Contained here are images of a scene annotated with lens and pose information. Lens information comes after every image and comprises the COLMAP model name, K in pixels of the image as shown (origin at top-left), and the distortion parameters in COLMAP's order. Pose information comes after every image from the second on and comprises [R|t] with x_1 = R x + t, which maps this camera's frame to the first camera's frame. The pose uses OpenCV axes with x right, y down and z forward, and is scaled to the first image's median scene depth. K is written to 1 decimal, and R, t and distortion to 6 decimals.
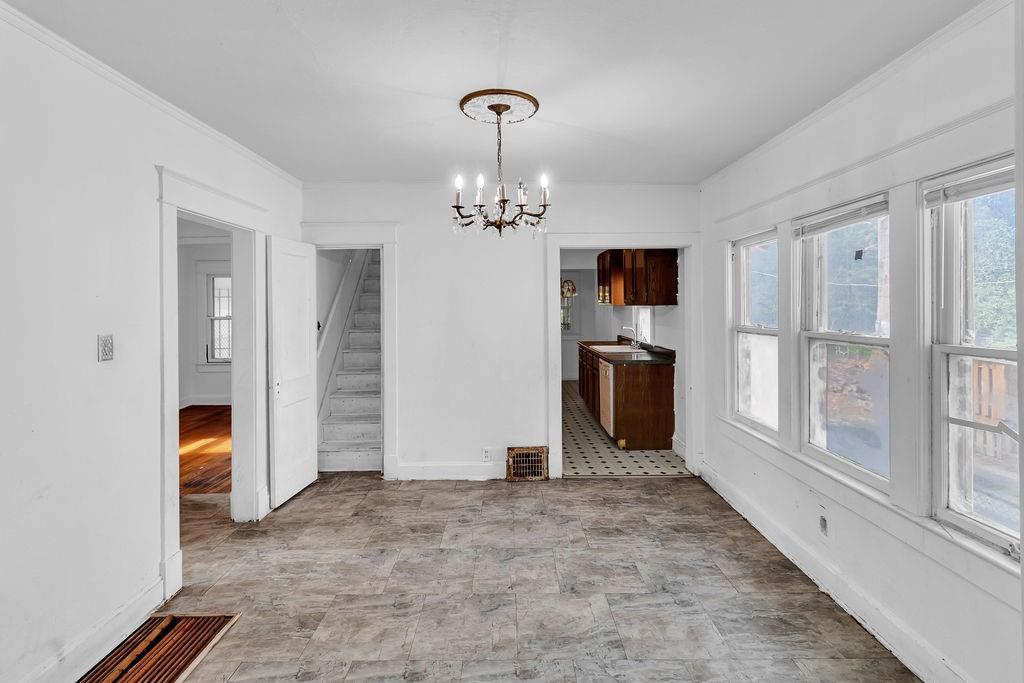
lens RADIAL K [[497.5, 0, 505.5], [0, 497.5, 316.0], [0, 0, 1]] dist [0.001630, -0.000531]
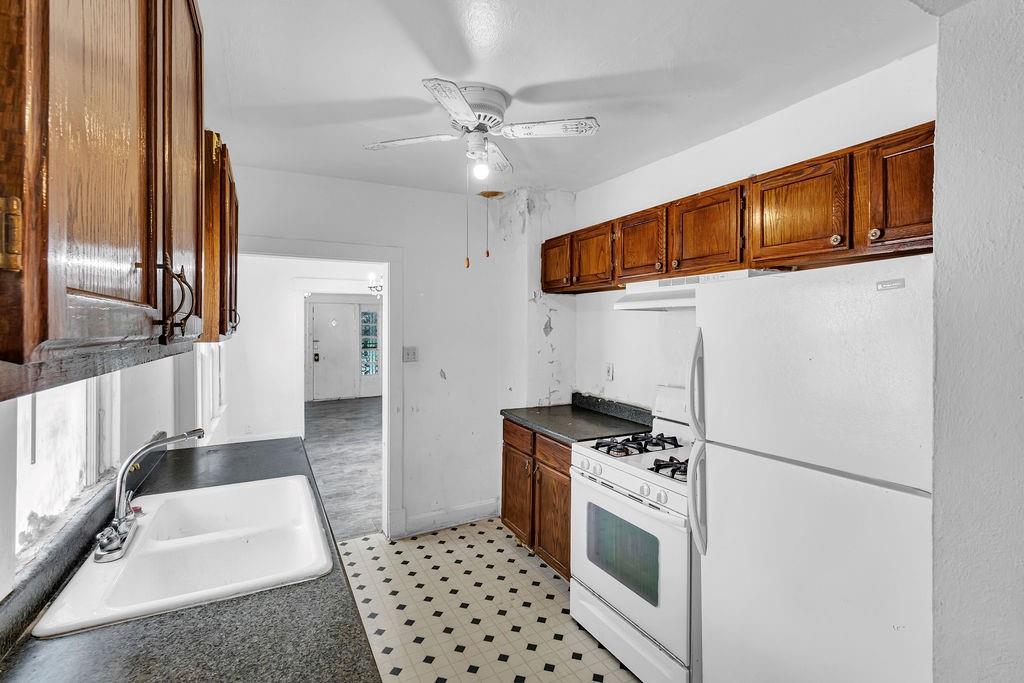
lens RADIAL K [[477.1, 0, 507.7], [0, 477.1, 325.5], [0, 0, 1]] dist [0.000571, -0.000372]
pose [[-0.890808, 0.011768, -0.454227, 0.352393], [0.003571, 0.999815, 0.018899, -0.059561], [0.454366, 0.015213, -0.890685, 2.208880]]
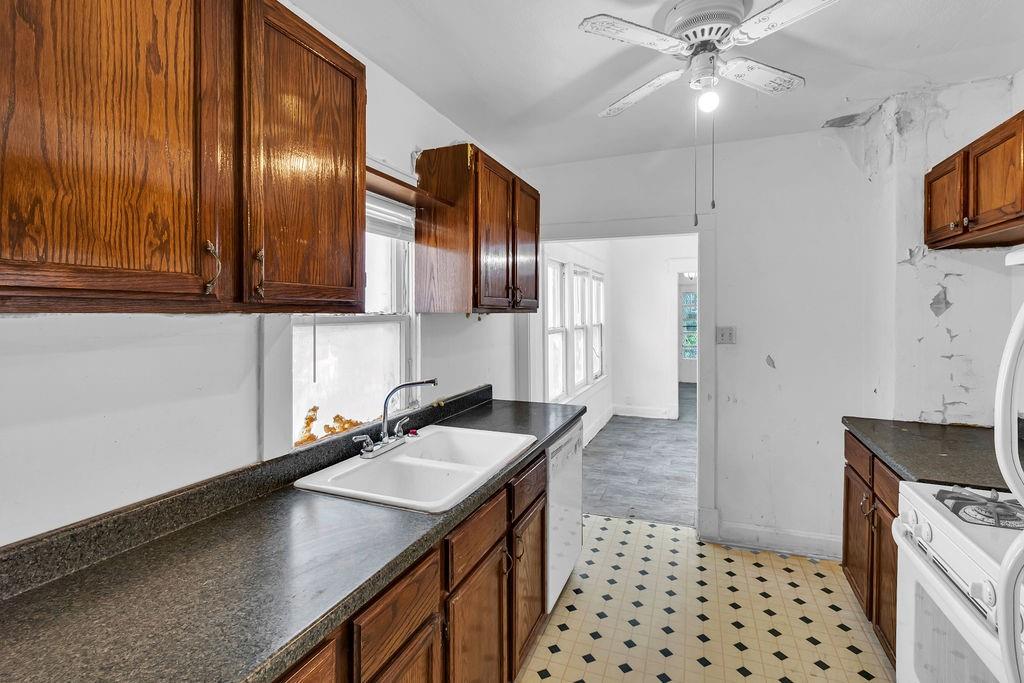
lens RADIAL K [[477.1, 0, 506.9], [0, 477.1, 314.1], [0, 0, 1]] dist [0.002795, -0.000085]
pose [[-0.922434, 0.008353, 0.386064, 0.116052], [0.017552, 0.999640, 0.020309, -0.044108], [-0.385755, 0.025510, -0.922248, 2.178870]]
